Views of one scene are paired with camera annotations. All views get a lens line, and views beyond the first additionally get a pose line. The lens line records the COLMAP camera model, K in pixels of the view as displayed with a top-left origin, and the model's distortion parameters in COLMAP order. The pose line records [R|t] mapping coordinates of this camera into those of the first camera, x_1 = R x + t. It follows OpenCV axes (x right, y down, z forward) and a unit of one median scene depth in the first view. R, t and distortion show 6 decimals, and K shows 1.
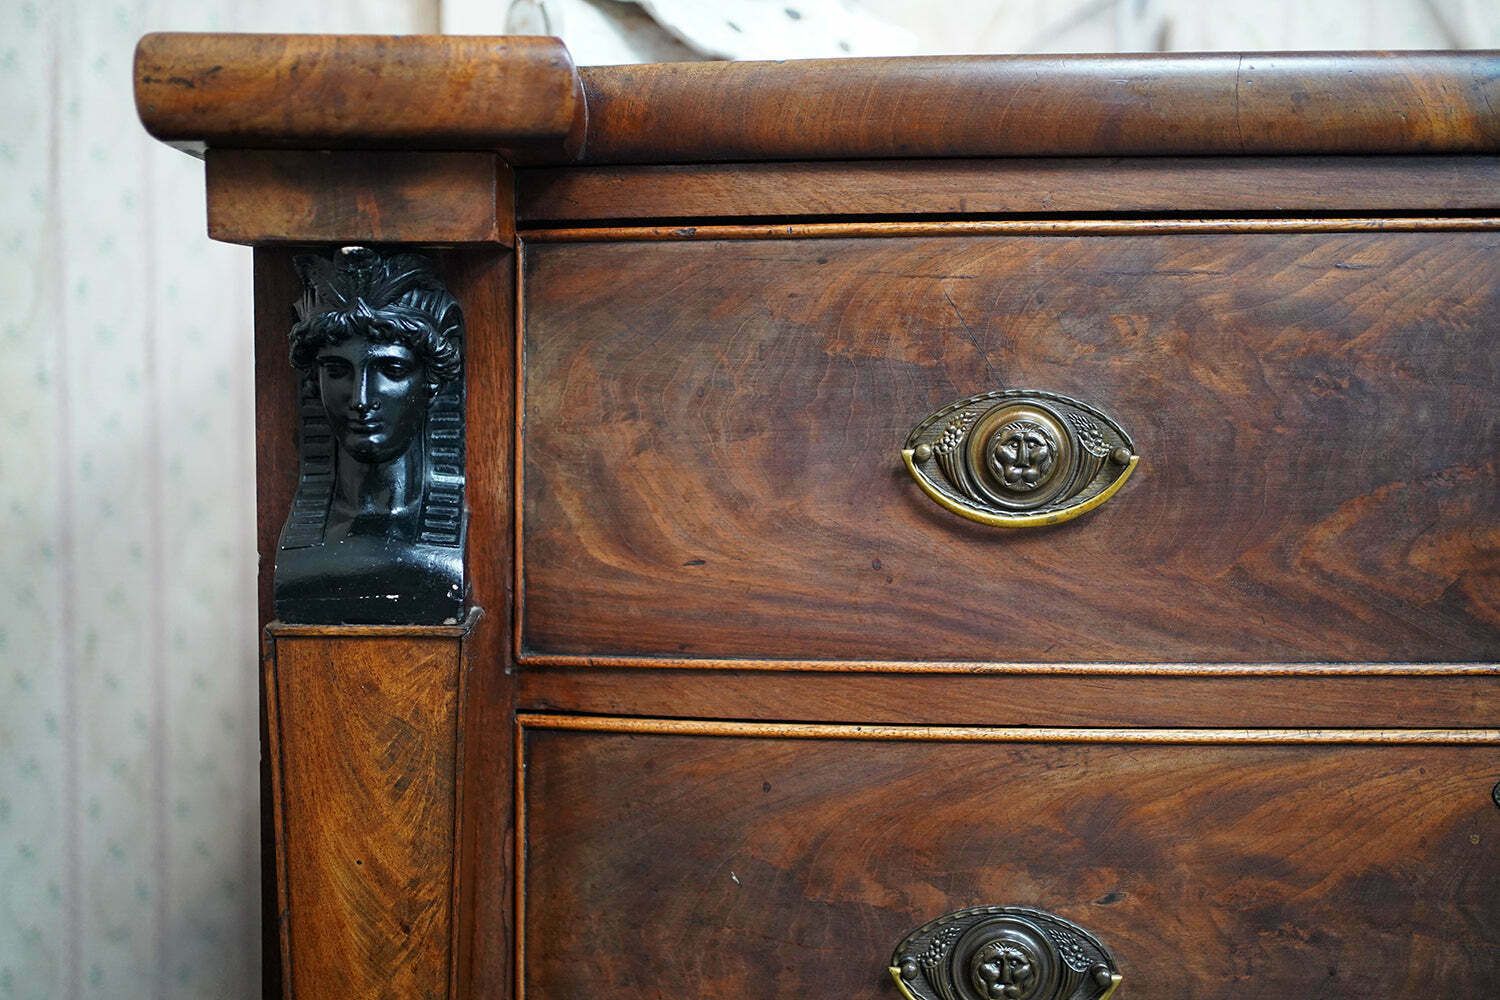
lens RADIAL K [[1521.9, 0, 749.8], [0, 1521.9, 495.1], [0, 0, 1]] dist [-0.033314, 0.175897]
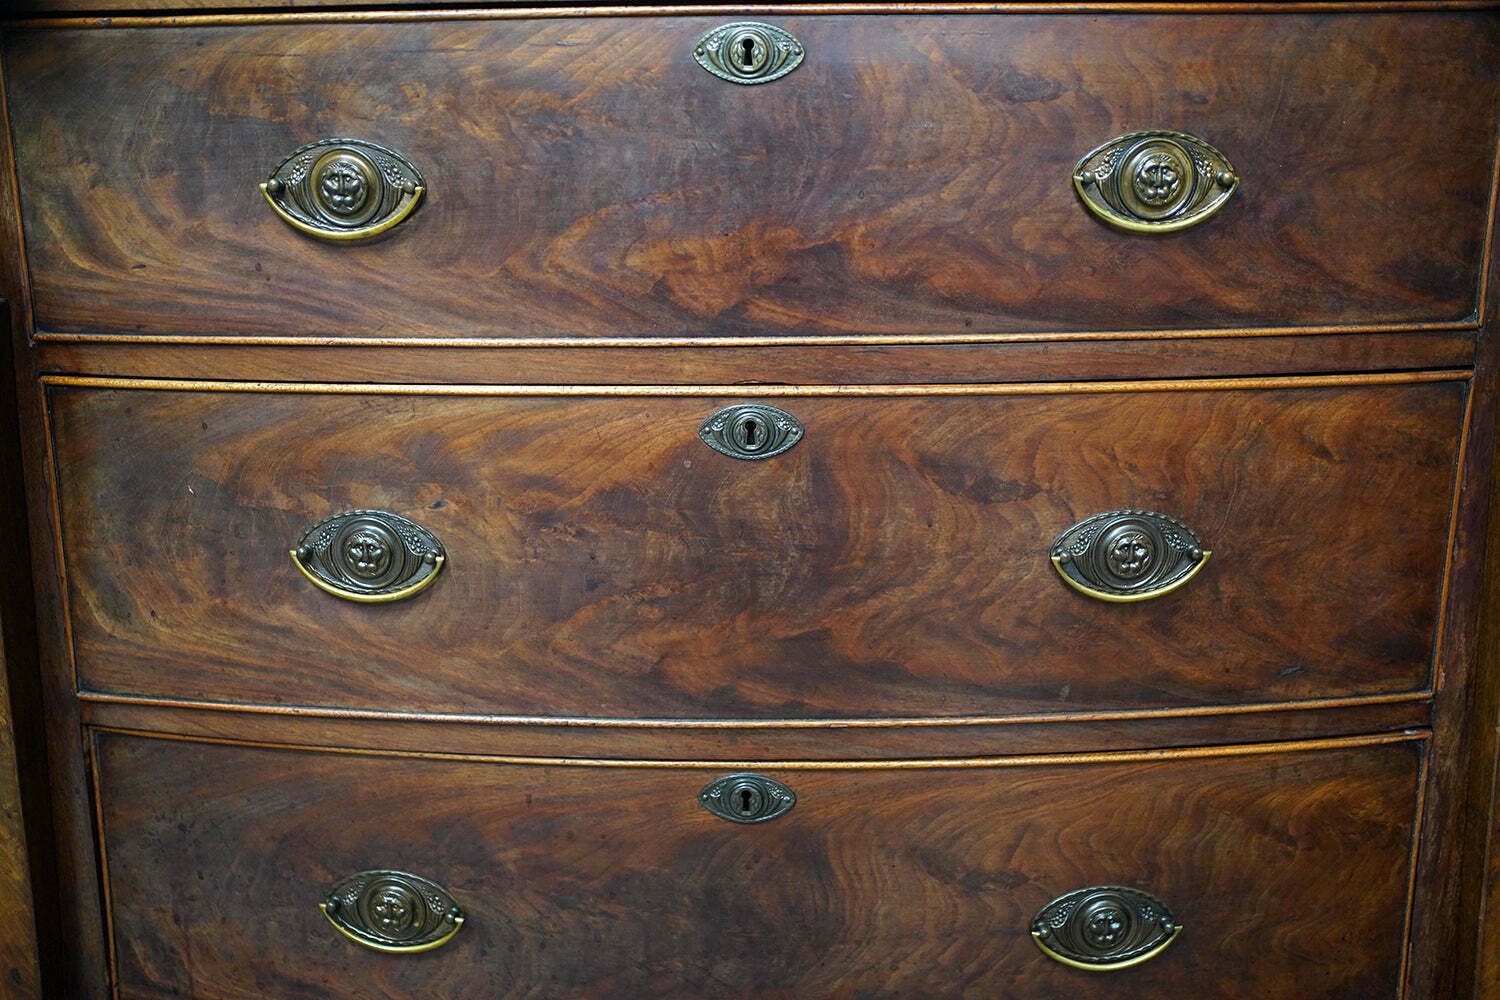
lens RADIAL K [[1521.9, 0, 749.8], [0, 1521.9, 495.1], [0, 0, 1]] dist [-0.033314, 0.175897]
pose [[0.996435, 0.009820, -0.083792, 0.650716], [0.003558, 0.987428, 0.158027, 0.032935], [0.084291, -0.157762, 0.983873, -0.374496]]
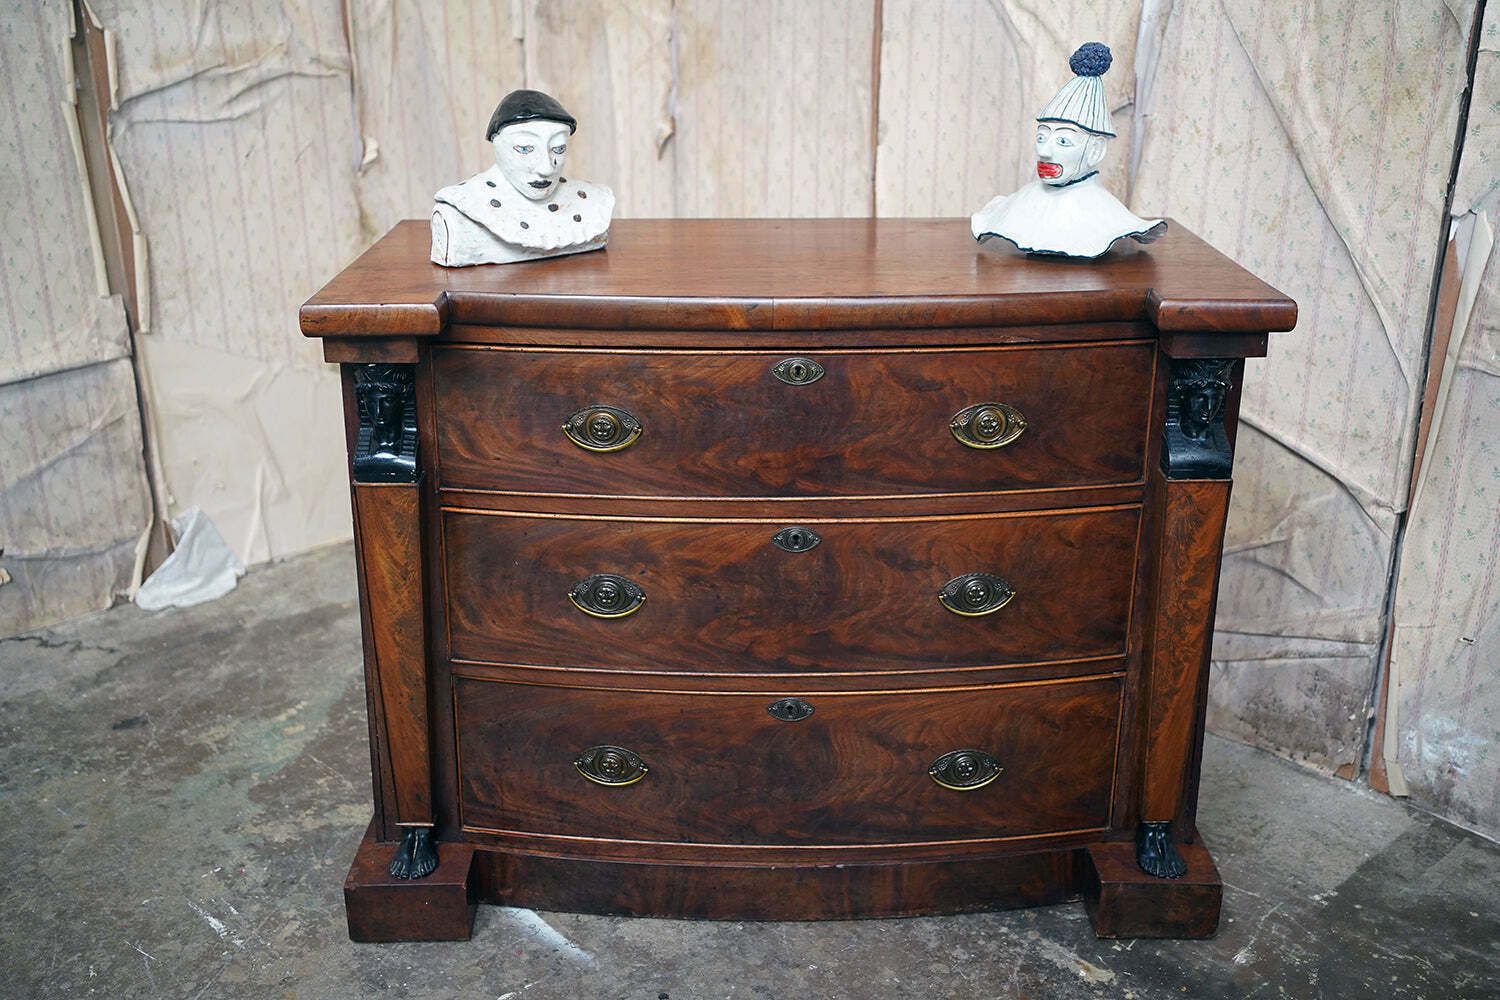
lens RADIAL K [[1521.9, 0, 749.8], [0, 1521.9, 495.1], [0, 0, 1]] dist [-0.033314, 0.175897]
pose [[0.998750, 0.012556, -0.048386, 0.586448], [0.000025, 0.967816, 0.251659, -0.618336], [0.049989, -0.251346, 0.966606, -1.790297]]
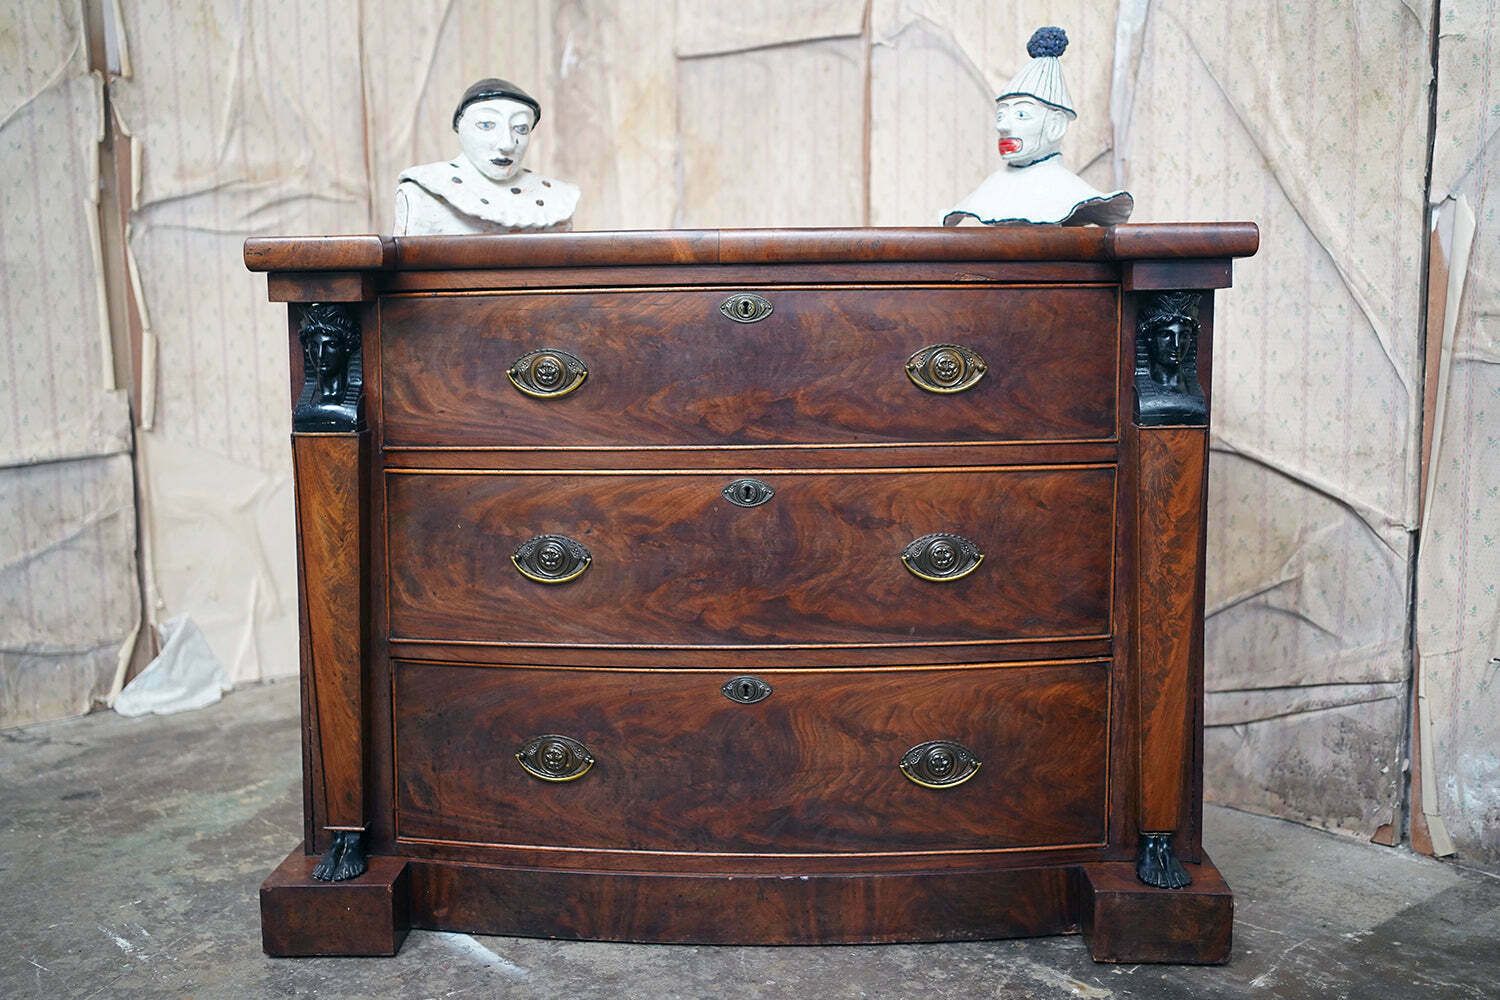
lens RADIAL K [[1521.9, 0, 749.8], [0, 1521.9, 495.1], [0, 0, 1]] dist [-0.033314, 0.175897]
pose [[0.995197, -0.001858, -0.097876, 0.808763], [0.005275, 0.999385, 0.034662, 0.103976], [0.097752, -0.035012, 0.994595, -1.747336]]
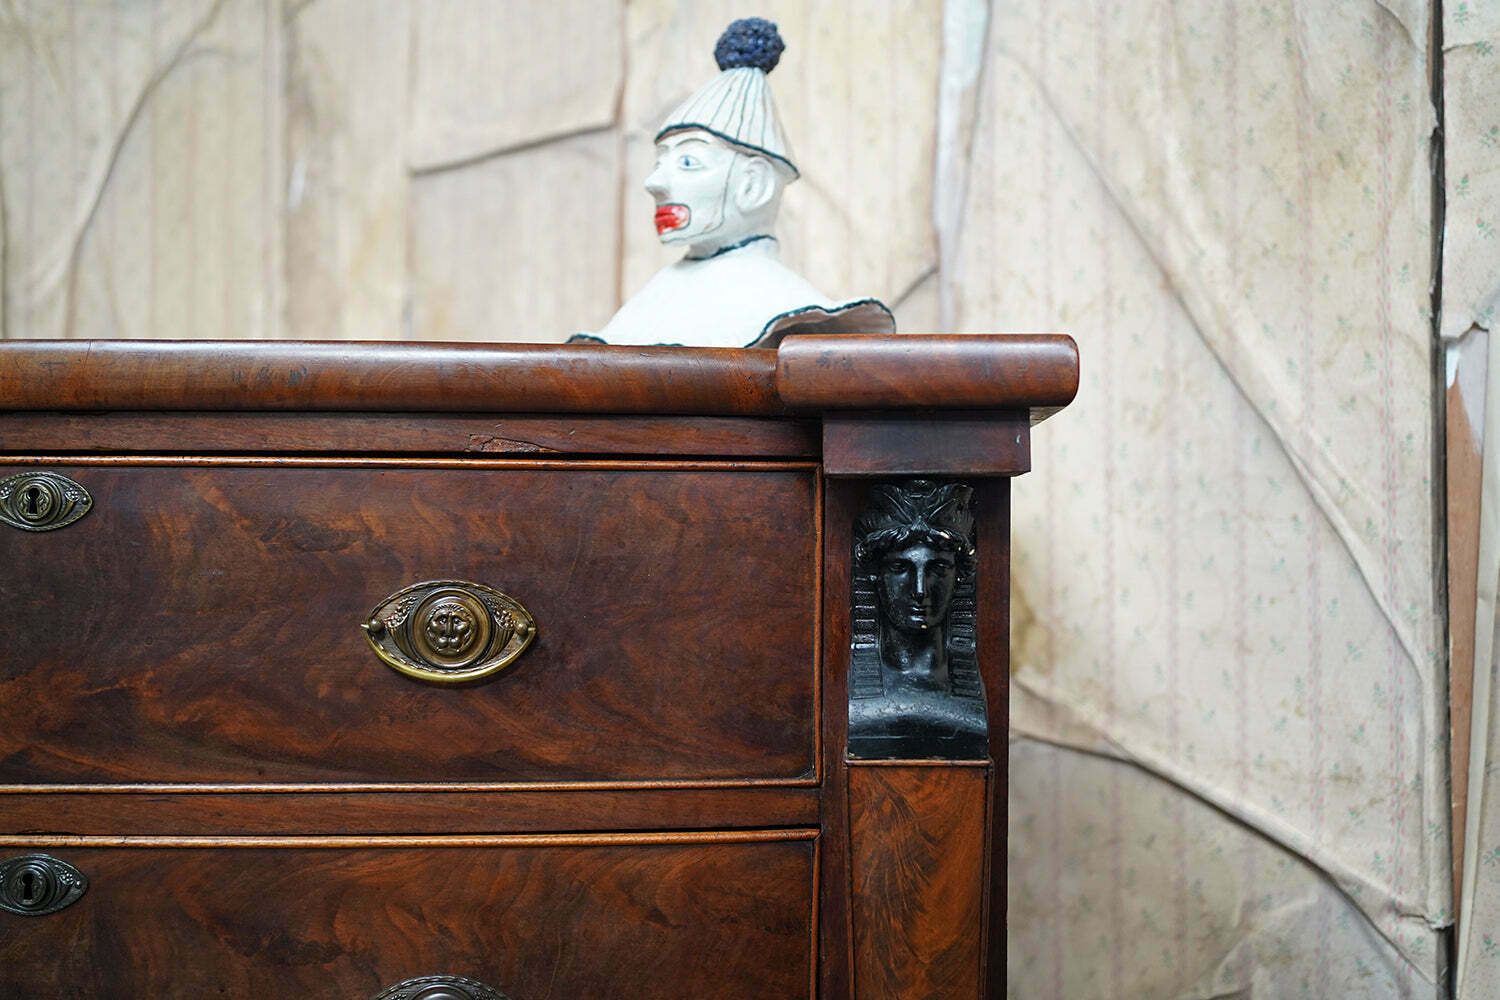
lens RADIAL K [[1527.3, 0, 741.3], [0, 1527.3, 495.7], [0, 0, 1]] dist [-0.032524, 0.179974]
pose [[0.993369, -0.000842, -0.114971, 1.298698], [-0.010896, 0.994783, -0.101427, -0.012251], [0.114456, 0.102007, 0.988177, -0.277076]]
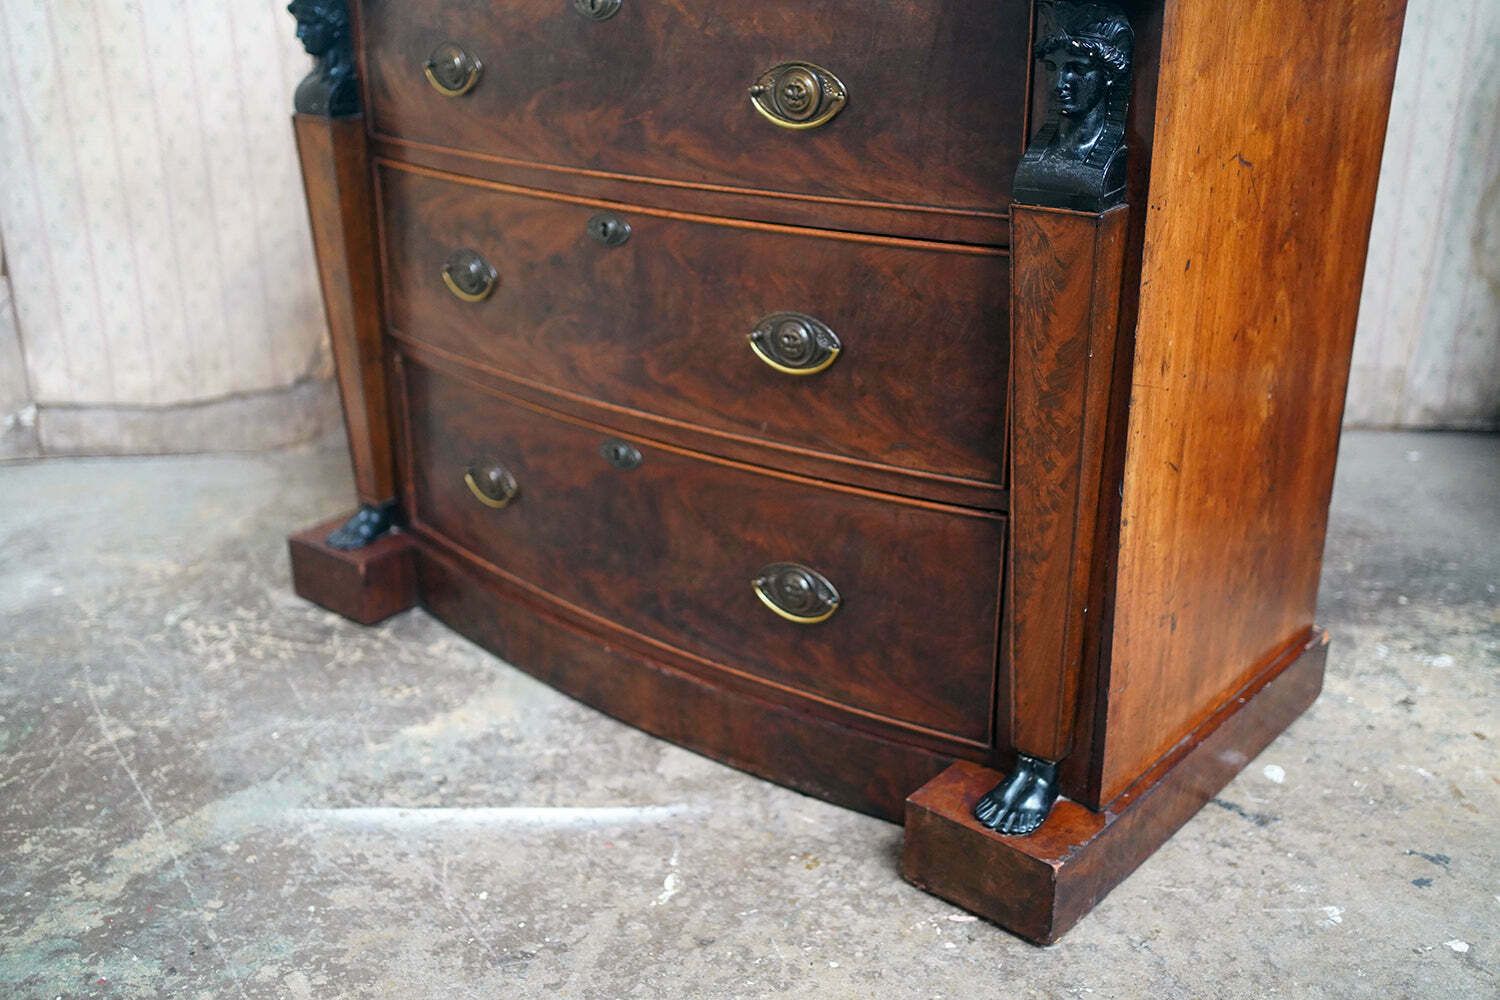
lens RADIAL K [[1521.9, 0, 749.8], [0, 1521.9, 495.1], [0, 0, 1]] dist [-0.033314, 0.175897]
pose [[0.716480, 0.238475, -0.655580, 2.313189], [-0.046831, 0.954078, 0.295875, -0.115870], [0.696033, -0.181287, 0.694746, -0.537510]]
